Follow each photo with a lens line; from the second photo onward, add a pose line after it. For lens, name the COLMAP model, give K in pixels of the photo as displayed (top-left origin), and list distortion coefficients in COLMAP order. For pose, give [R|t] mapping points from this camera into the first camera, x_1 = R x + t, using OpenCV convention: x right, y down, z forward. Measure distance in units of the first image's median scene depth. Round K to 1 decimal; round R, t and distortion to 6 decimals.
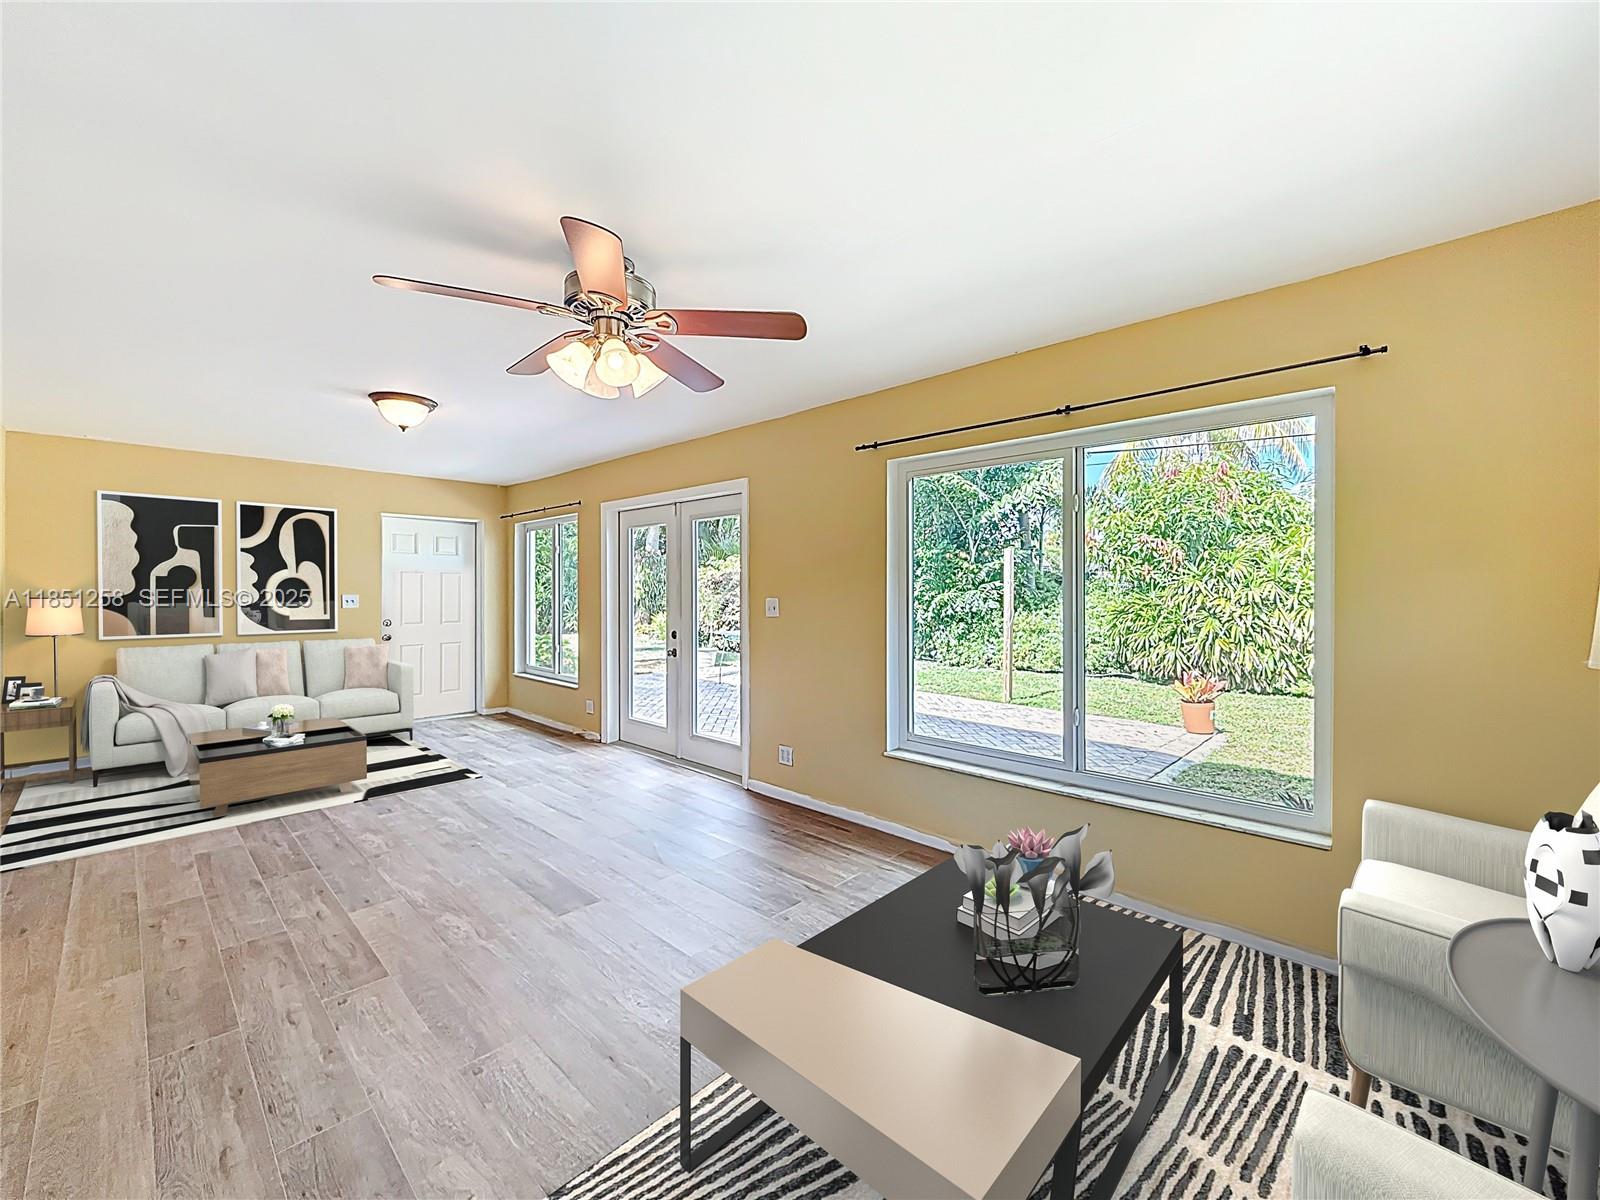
lens RADIAL K [[648.0, 0, 795.7], [0, 648.0, 595.3], [0, 0, 1]] dist [-0.001616, 0.000129]
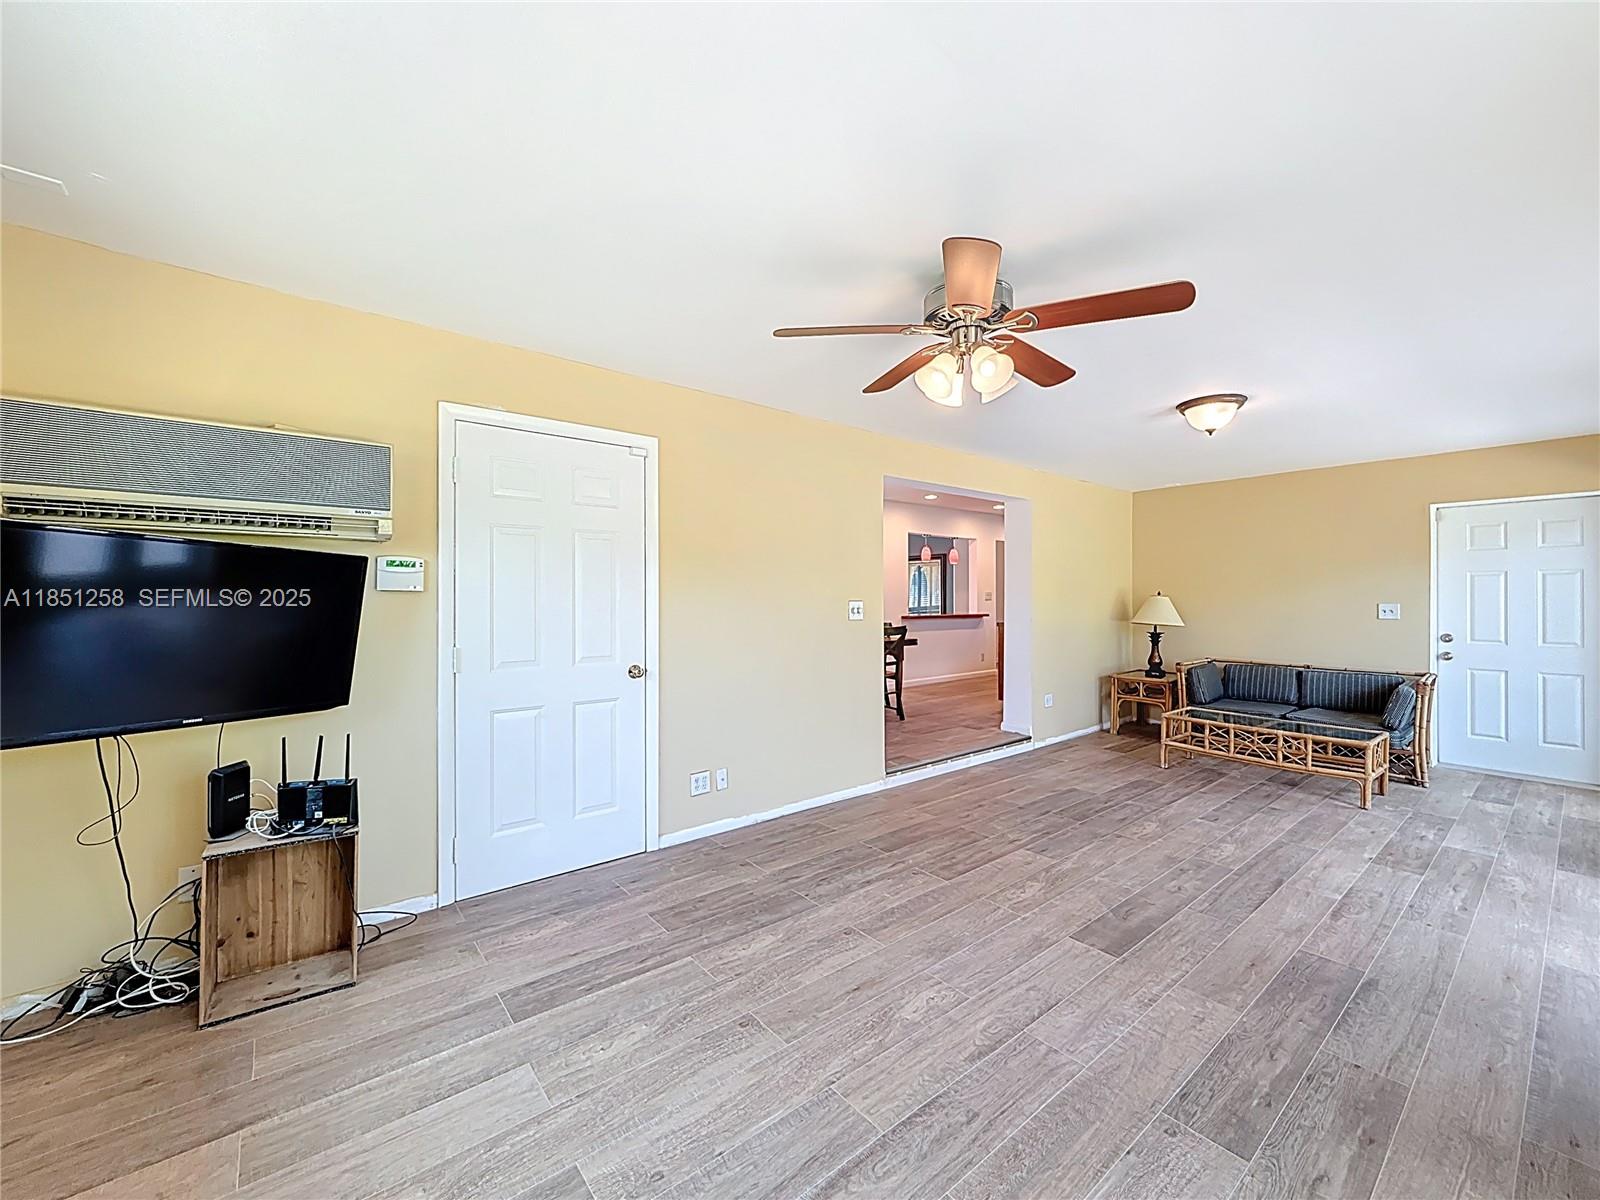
lens RADIAL K [[648.0, 0, 795.7], [0, 648.0, 595.3], [0, 0, 1]] dist [-0.001616, 0.000129]
pose [[-0.125981, -0.004406, -0.992023, 0.563843], [-0.013038, 0.999911, -0.002785, 0.004951], [0.991947, 0.012583, -0.126027, 0.648774]]
